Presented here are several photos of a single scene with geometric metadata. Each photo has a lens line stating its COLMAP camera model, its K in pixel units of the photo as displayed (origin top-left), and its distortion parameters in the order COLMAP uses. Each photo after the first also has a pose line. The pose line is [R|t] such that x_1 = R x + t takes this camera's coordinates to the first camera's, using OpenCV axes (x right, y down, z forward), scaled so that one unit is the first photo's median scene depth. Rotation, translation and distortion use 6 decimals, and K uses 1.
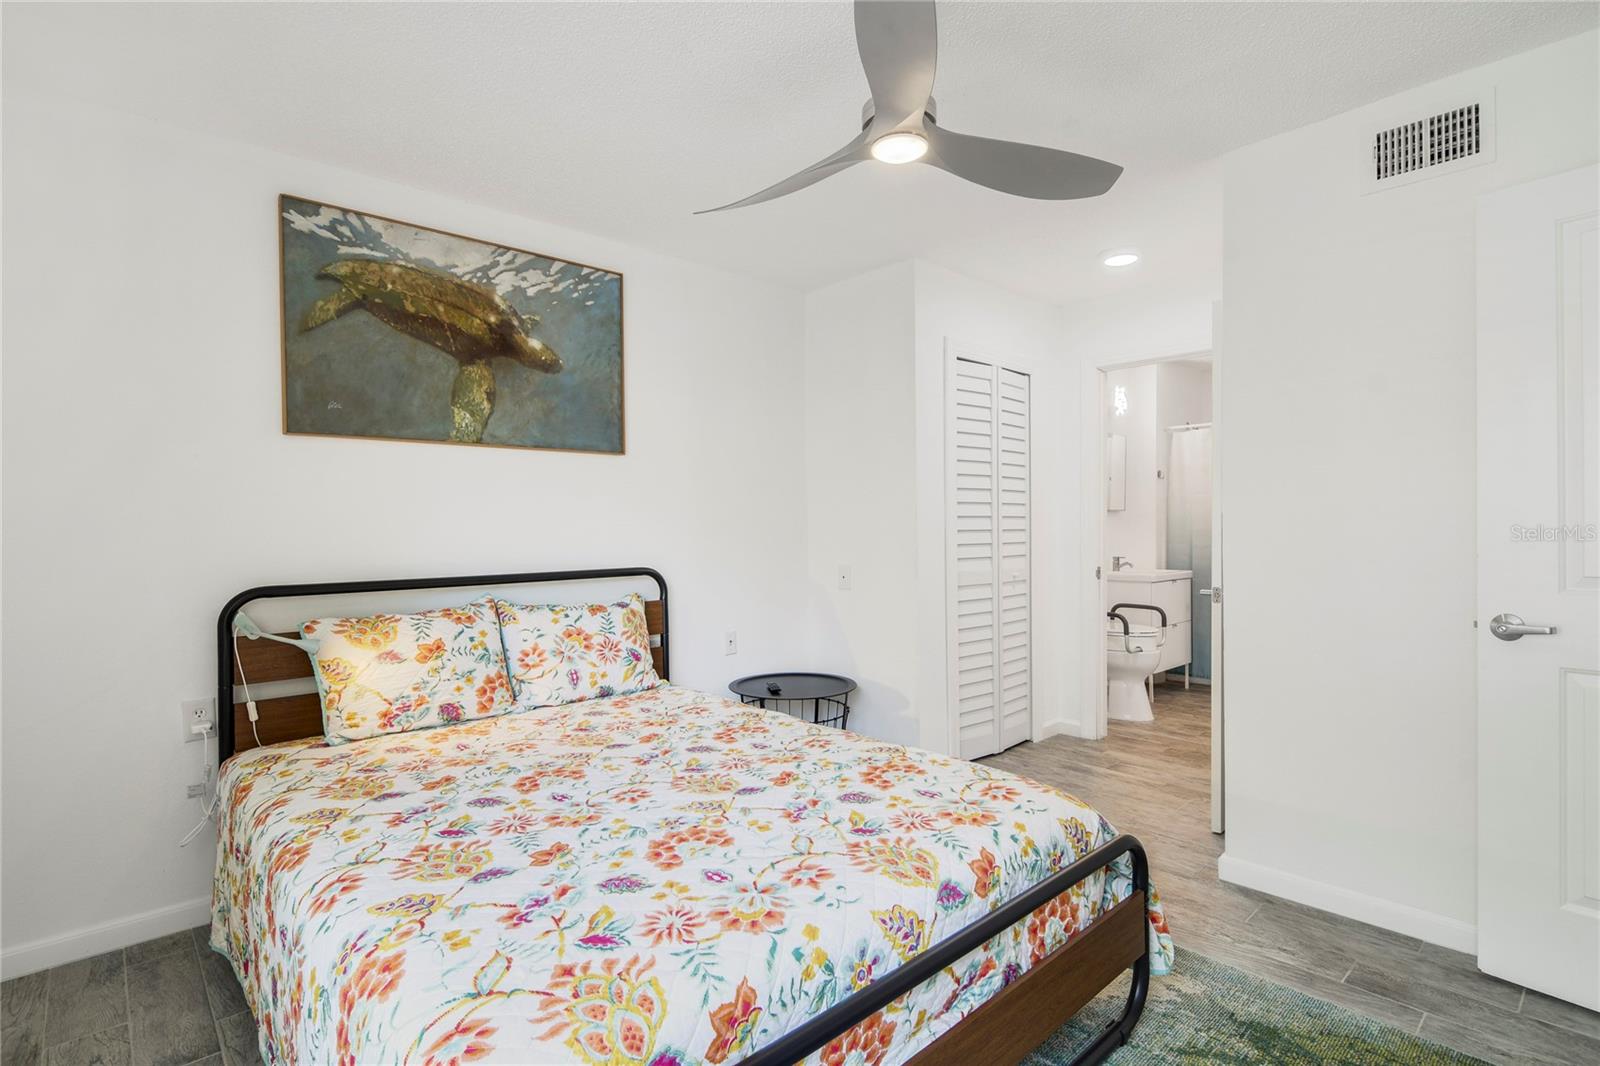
lens RADIAL K [[765.5, 0, 798.8], [0, 765.5, 535.6], [0, 0, 1]] dist [0.012602, -0.017529]
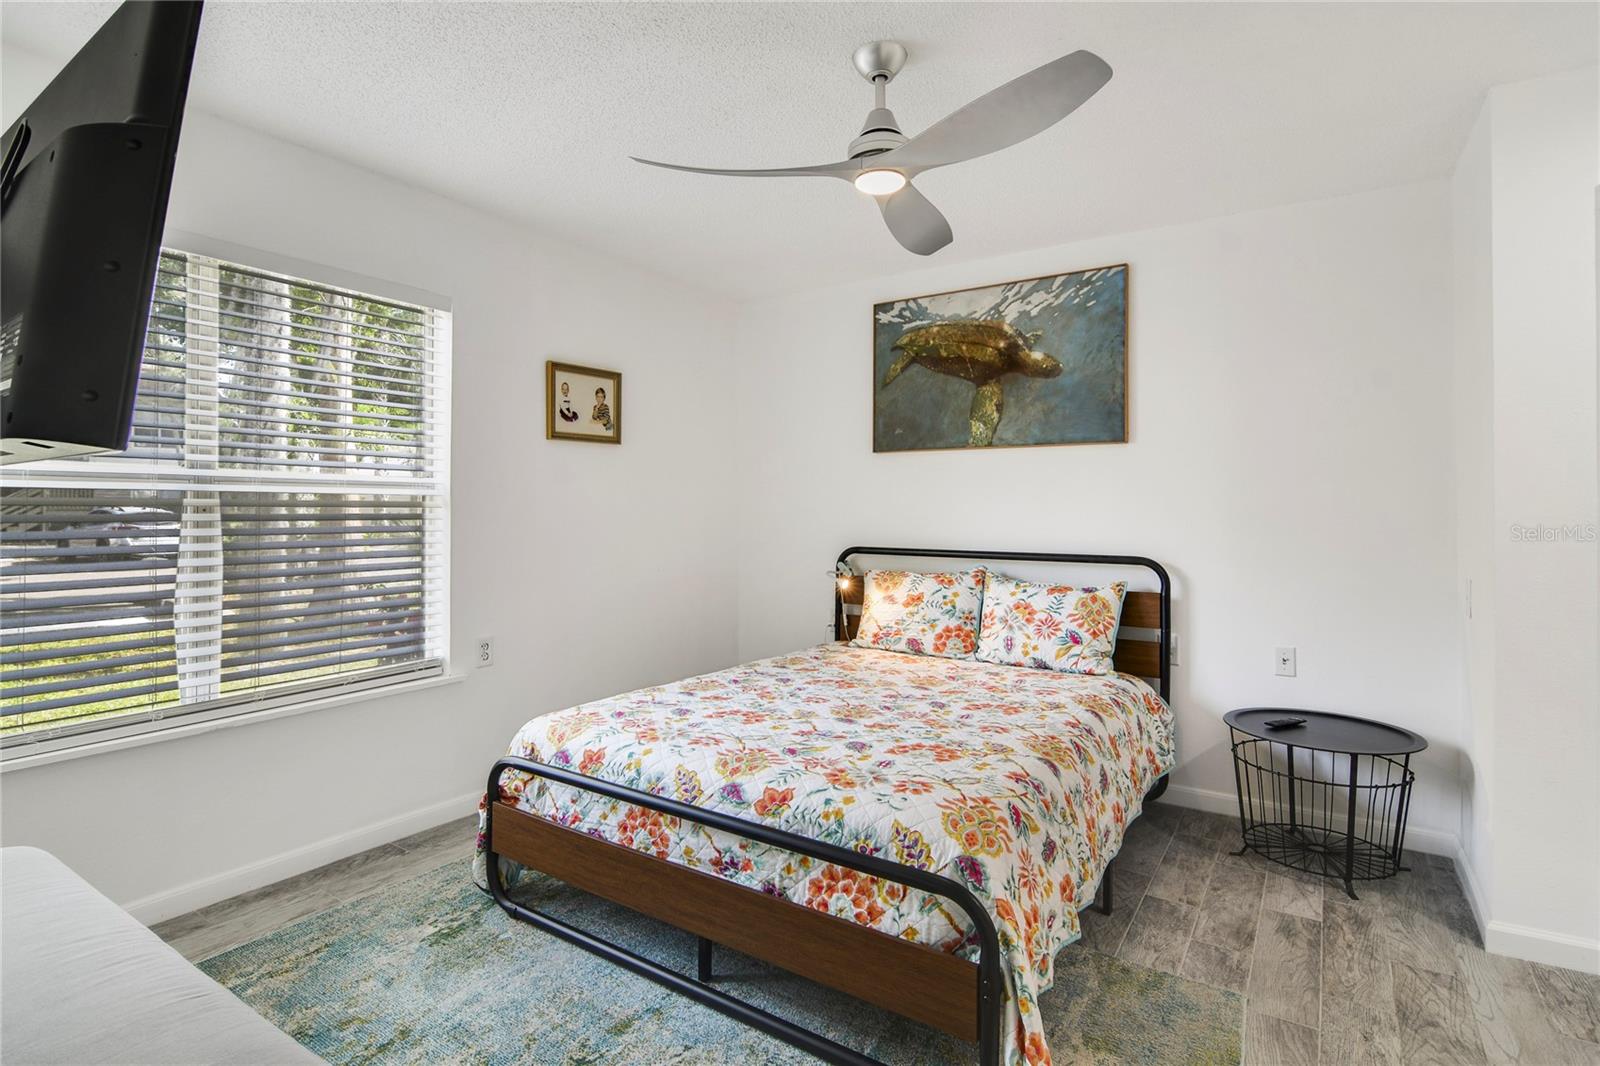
lens RADIAL K [[796.0, 0, 792.6], [0, 796.0, 502.0], [0, 0, 1]] dist [0.003725, -0.000152]
pose [[0.236718, -0.000126, -0.971578, 0.796885], [-0.022189, 0.999738, -0.005536, -0.014799], [0.971325, 0.022869, 0.236653, 0.389494]]
